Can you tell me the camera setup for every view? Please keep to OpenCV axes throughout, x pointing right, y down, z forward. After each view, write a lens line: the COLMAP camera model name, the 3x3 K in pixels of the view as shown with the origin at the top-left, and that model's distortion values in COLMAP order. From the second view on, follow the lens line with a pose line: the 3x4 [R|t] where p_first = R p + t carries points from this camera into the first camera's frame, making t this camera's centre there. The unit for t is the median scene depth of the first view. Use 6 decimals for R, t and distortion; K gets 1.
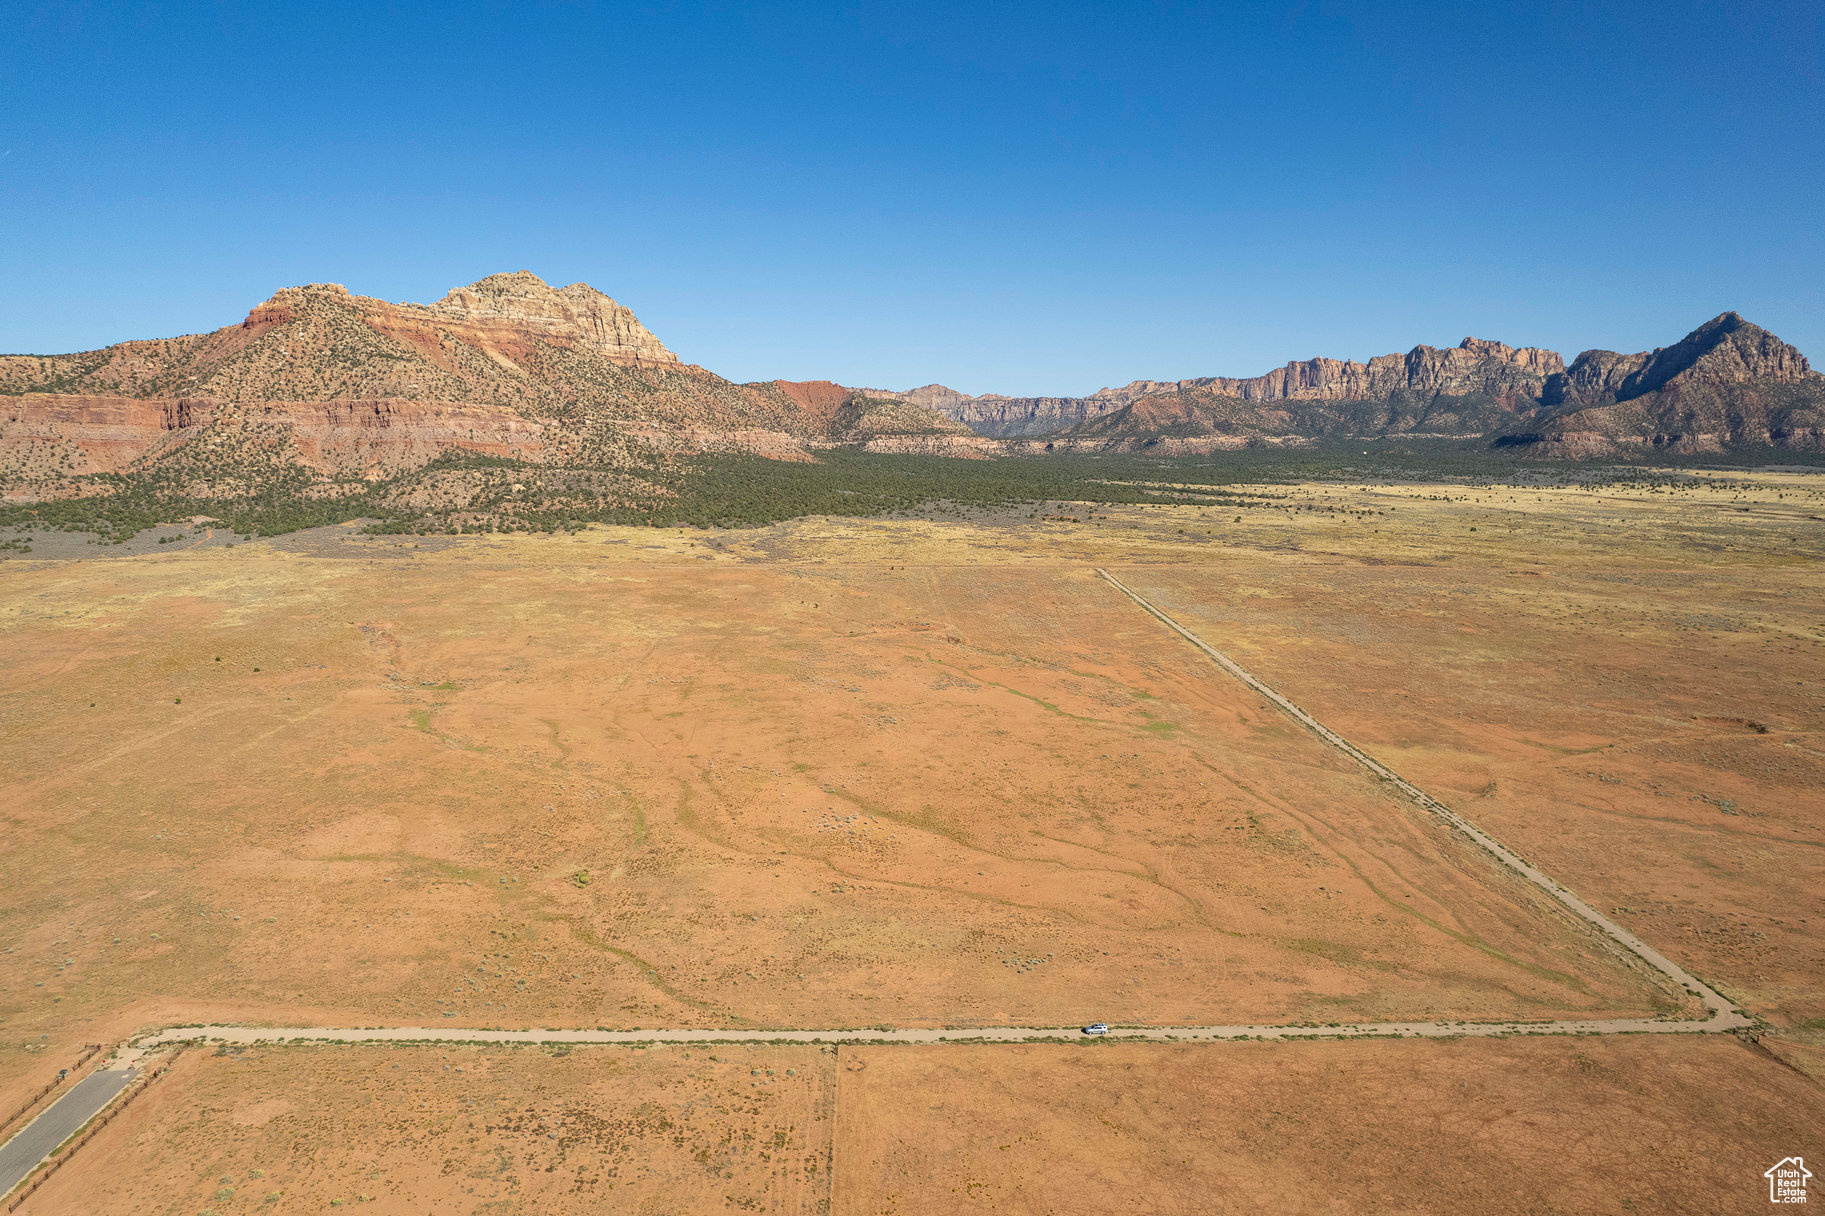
lens RADIAL K [[1185.9, 0, 912.9], [0, 1185.9, 600.8], [0, 0, 1]] dist [-0.078721, 0.073428]
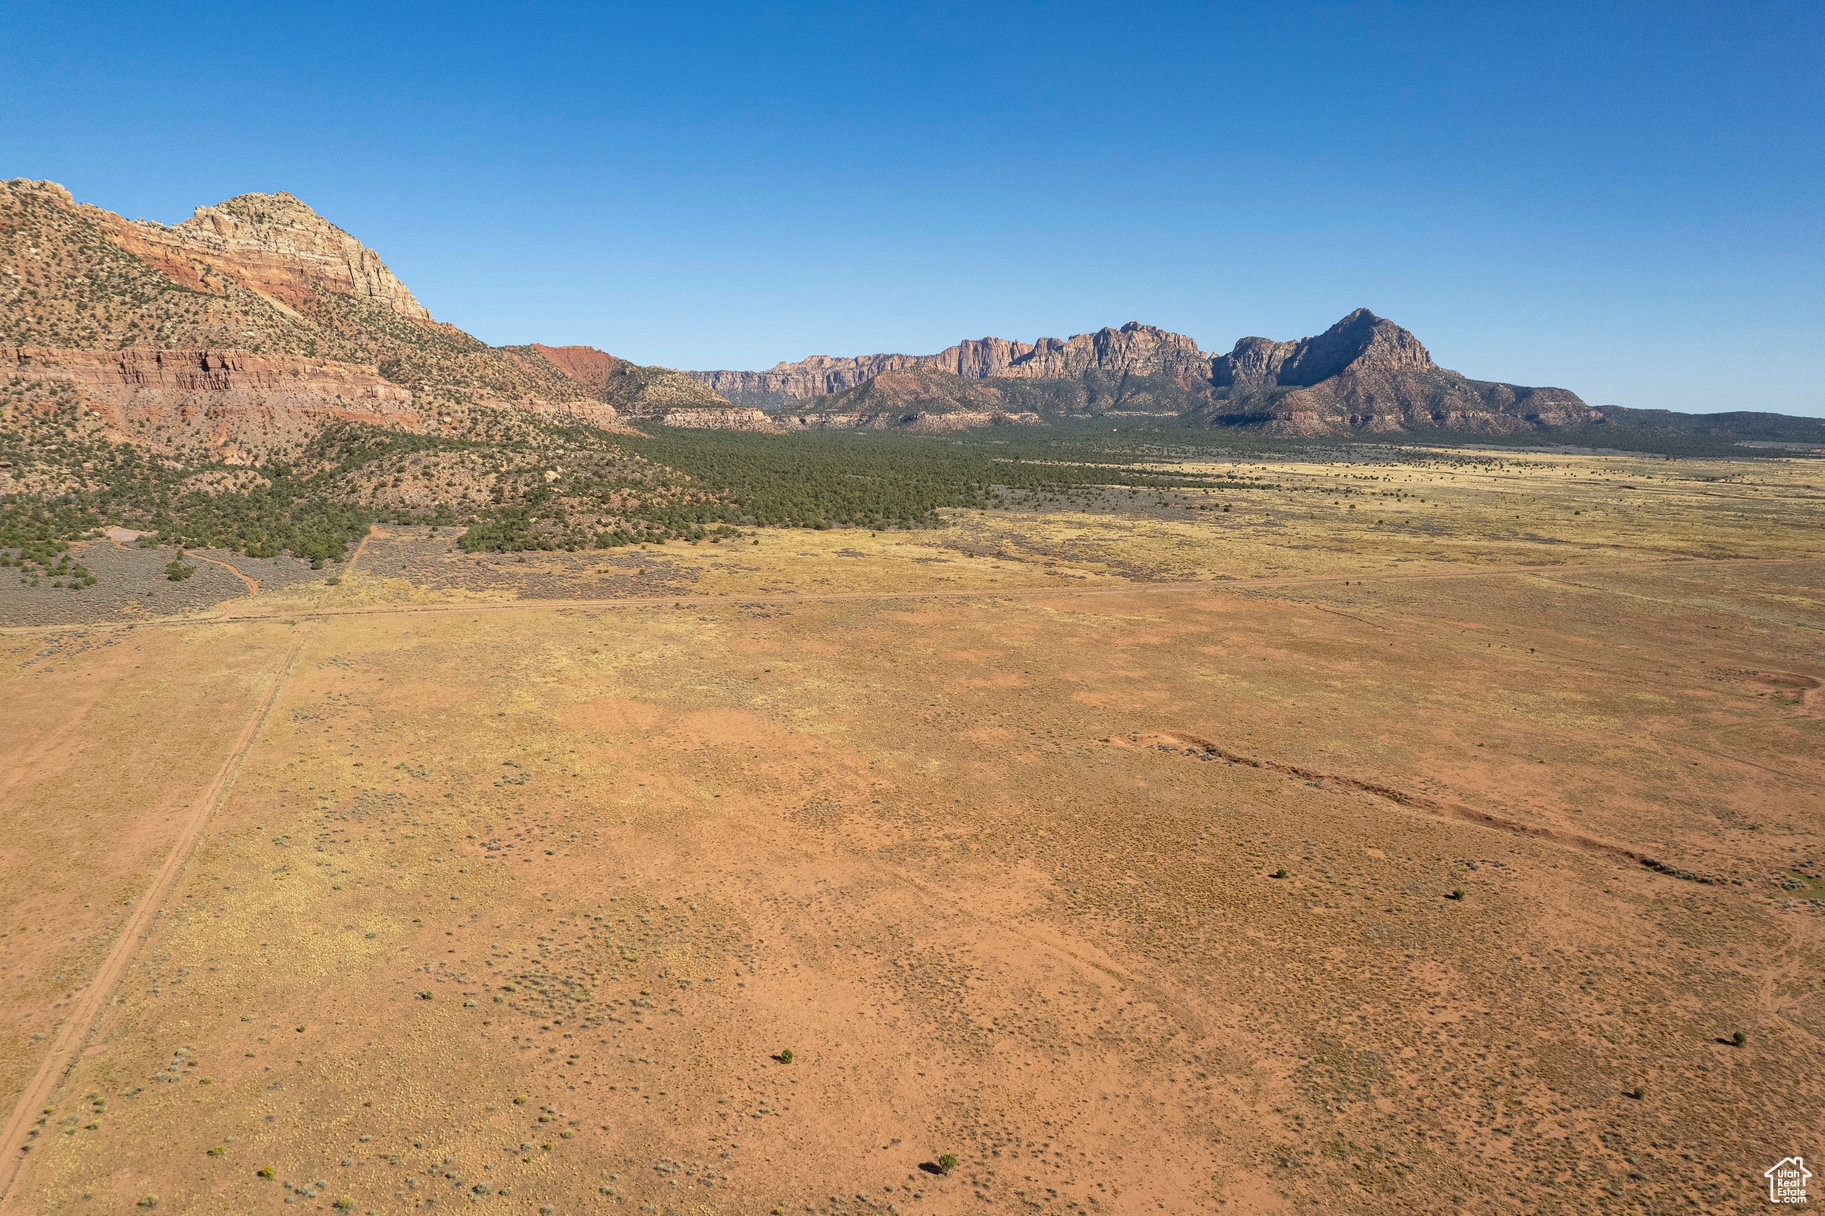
lens RADIAL K [[1166.9, 0, 912.2], [0, 1166.9, 601.0], [0, 0, 1]] dist [-0.079989, 0.074207]
pose [[0.942367, -0.042222, 0.331907, -0.215878], [0.034312, 0.998971, 0.029659, -0.019229], [-0.332818, -0.016561, 0.942846, 0.148353]]
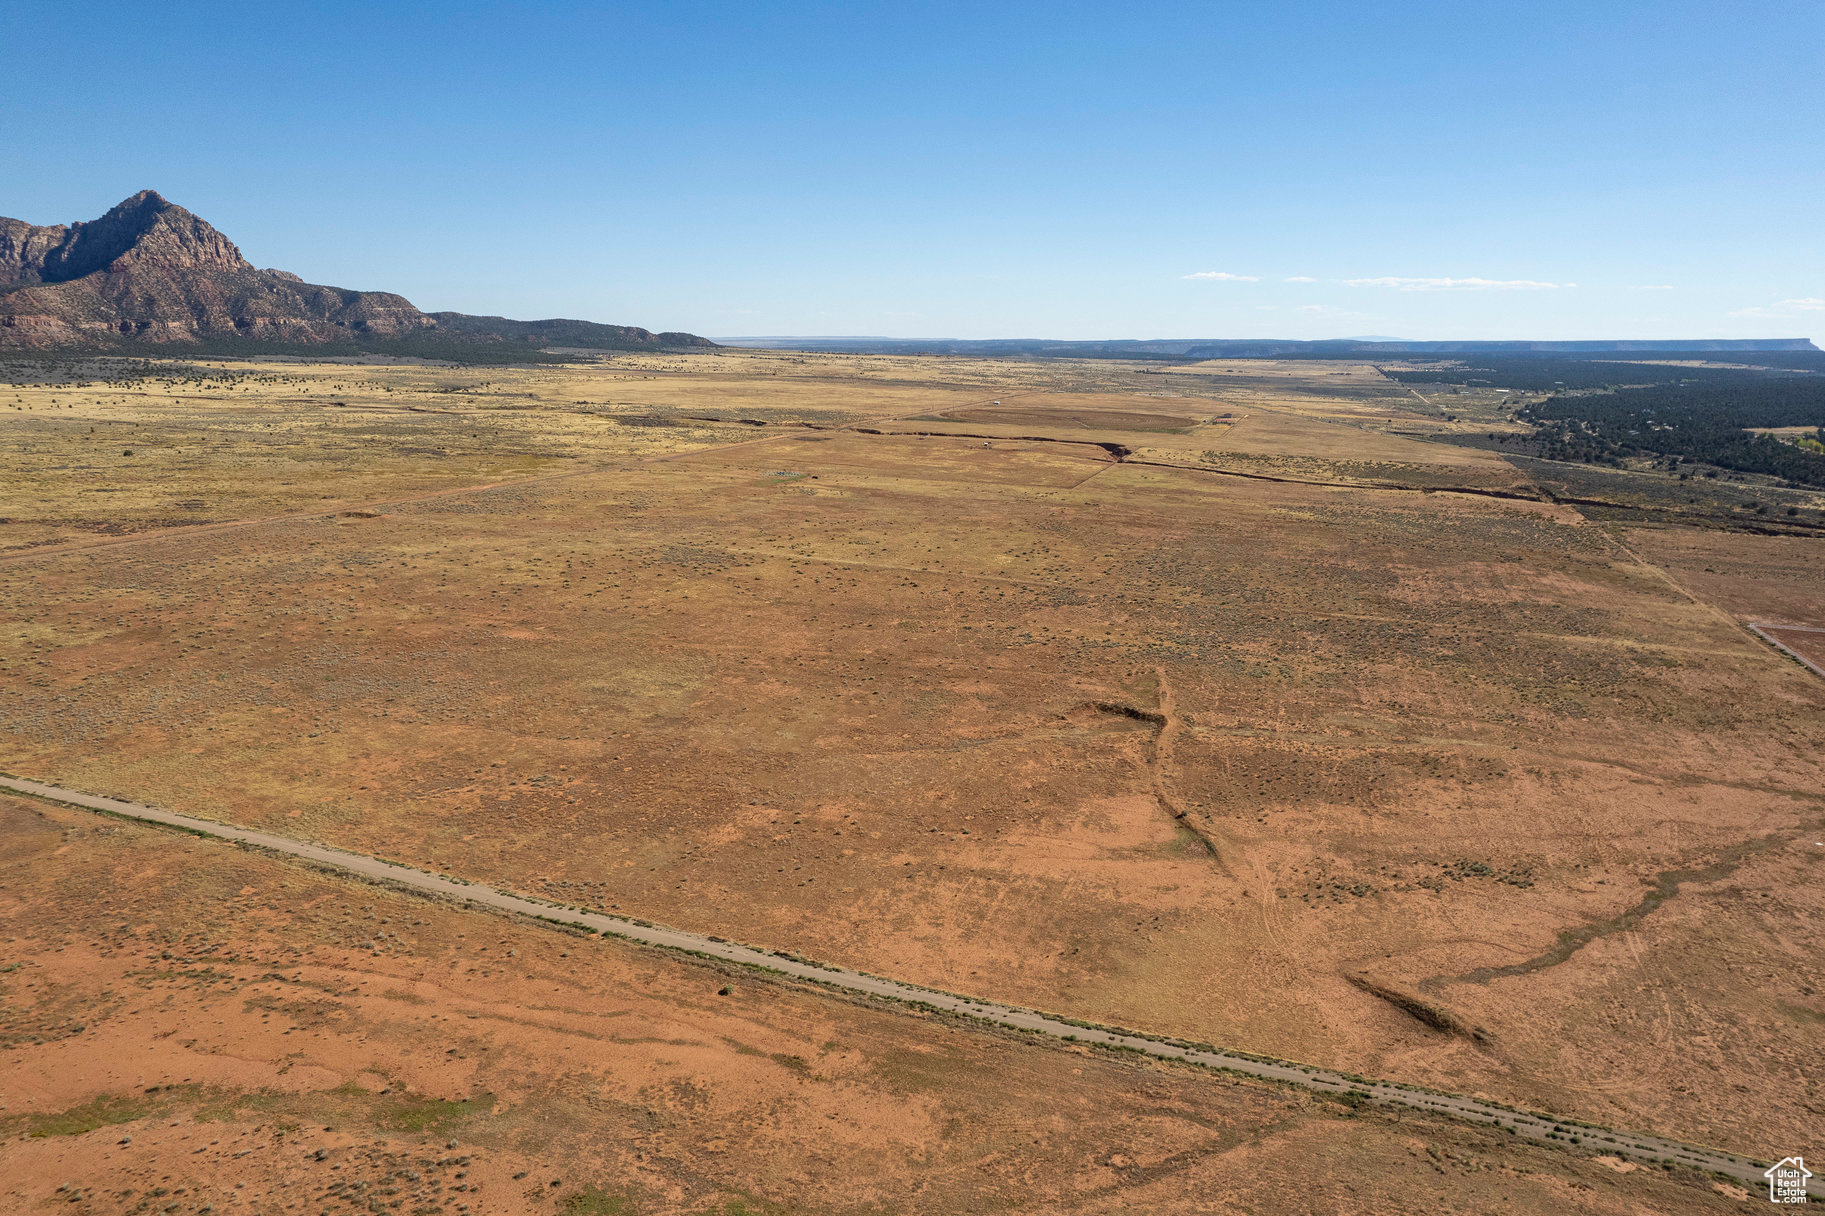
lens RADIAL K [[1190.6, 0, 907.6], [0, 1190.6, 602.9], [0, 0, 1]] dist [-0.080406, 0.077446]
pose [[0.363839, -0.193915, 0.911053, -0.004934], [0.107328, 0.980303, 0.165792, -0.021555], [-0.925258, 0.037460, 0.377485, 0.168785]]
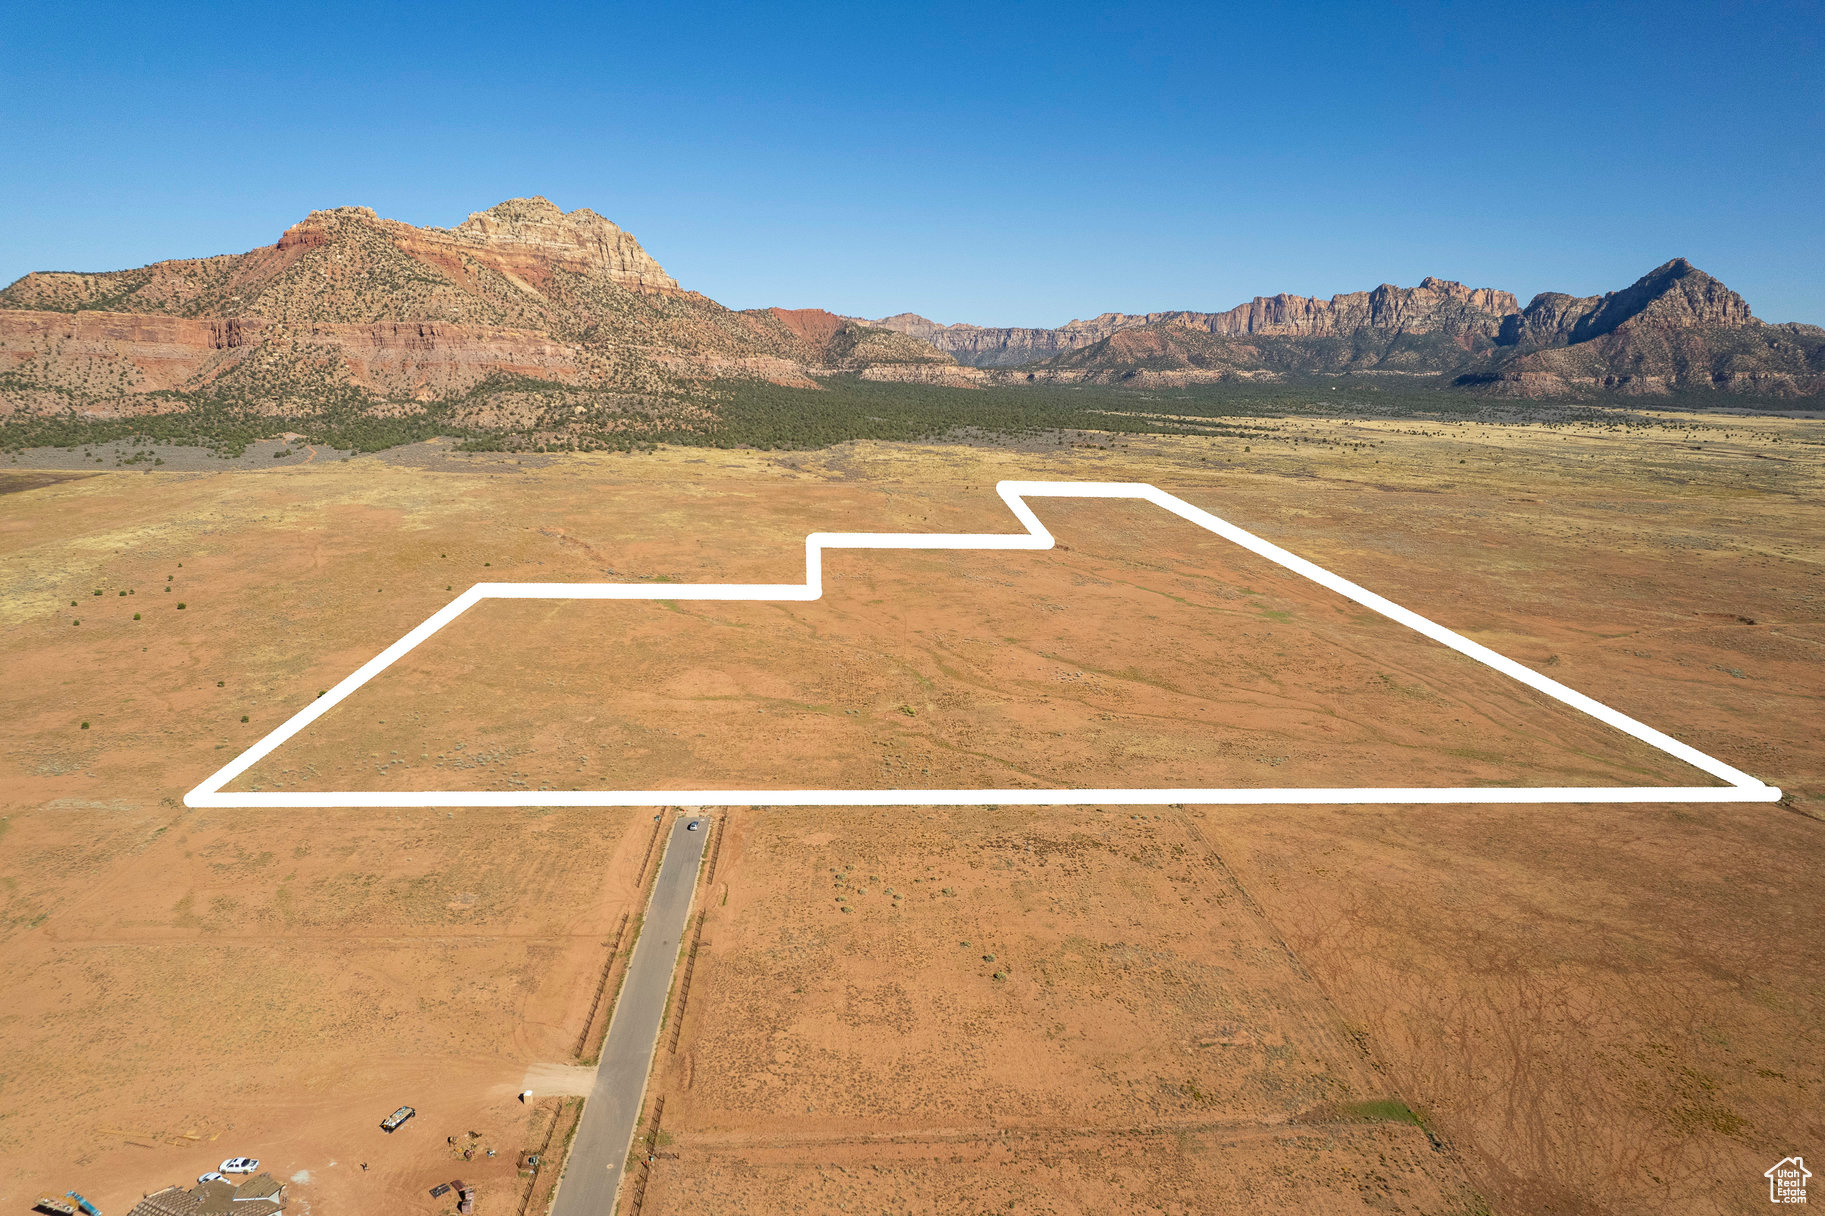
lens RADIAL K [[1166.9, 0, 912.2], [0, 1166.9, 601.0], [0, 0, 1]] dist [-0.079989, 0.074207]
pose [[0.999270, 0.009057, 0.037126, -0.043110], [-0.011377, 0.997964, 0.062760, 0.004312], [-0.036482, -0.063137, 0.997338, -0.037878]]
